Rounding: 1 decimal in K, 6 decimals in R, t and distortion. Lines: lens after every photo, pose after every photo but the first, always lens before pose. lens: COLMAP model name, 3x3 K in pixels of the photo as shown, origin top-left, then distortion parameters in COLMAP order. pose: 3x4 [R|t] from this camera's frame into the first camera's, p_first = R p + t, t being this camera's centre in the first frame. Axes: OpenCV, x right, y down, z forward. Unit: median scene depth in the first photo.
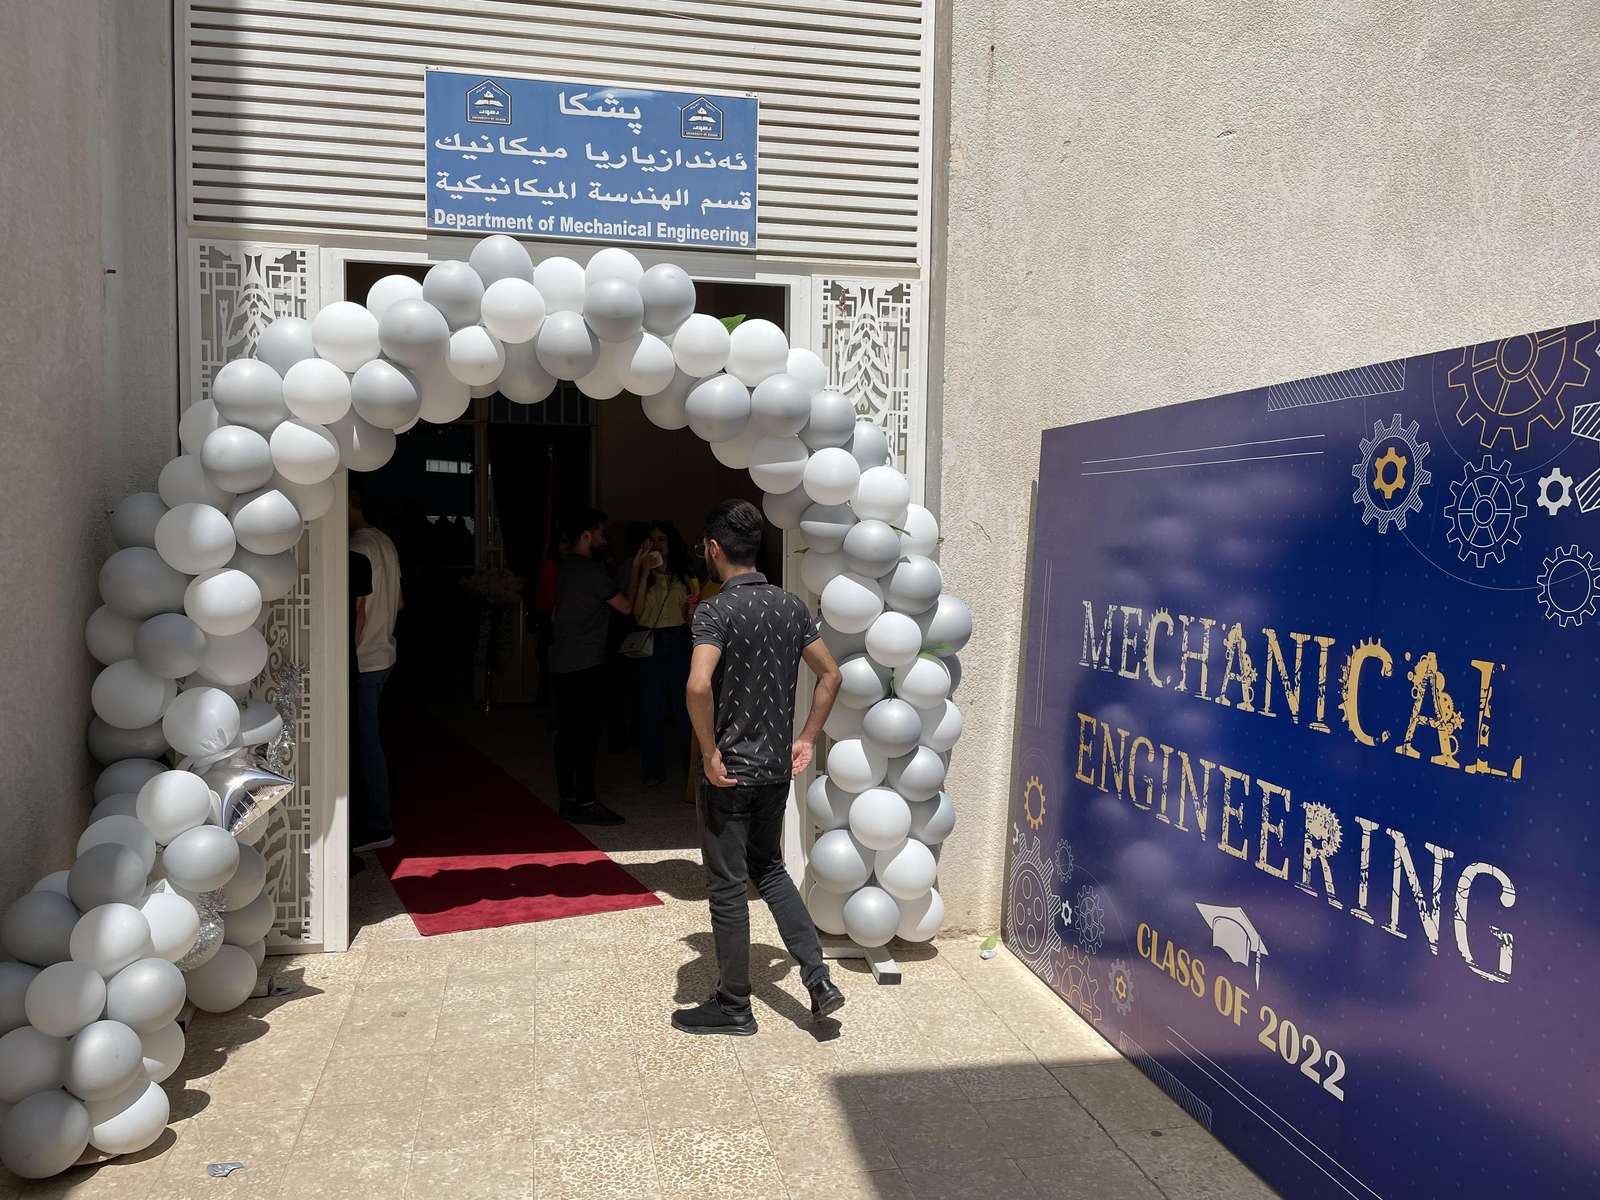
lens RADIAL K [[1217.0, 0, 785.5], [0, 1217.0, 588.9], [0, 0, 1]] dist [0.062925, -0.101852]
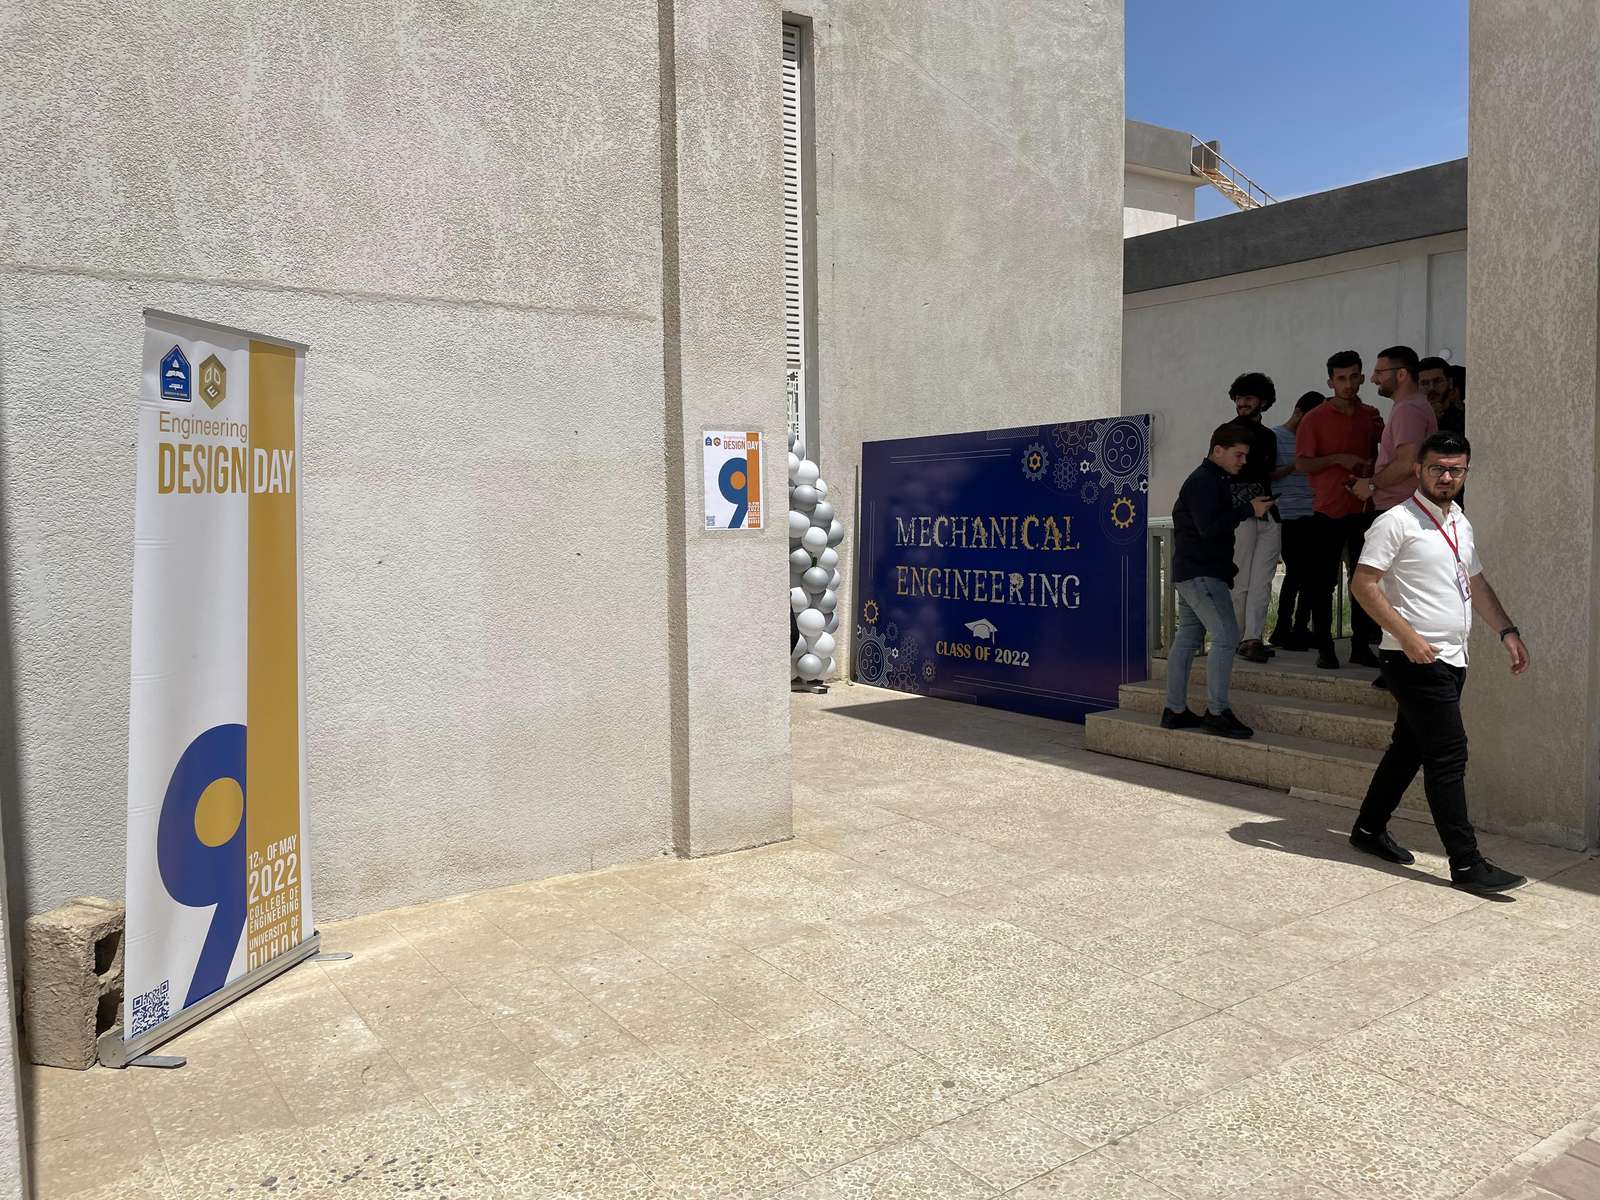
lens RADIAL K [[1217.0, 0, 805.1], [0, 1217.0, 604.5], [0, 0, 1]] dist [0.062925, -0.101852]
pose [[0.917186, -0.060988, 0.393764, -1.130547], [0.050711, 0.998048, 0.036462, 0.110440], [-0.395219, -0.013474, 0.918488, -1.428138]]
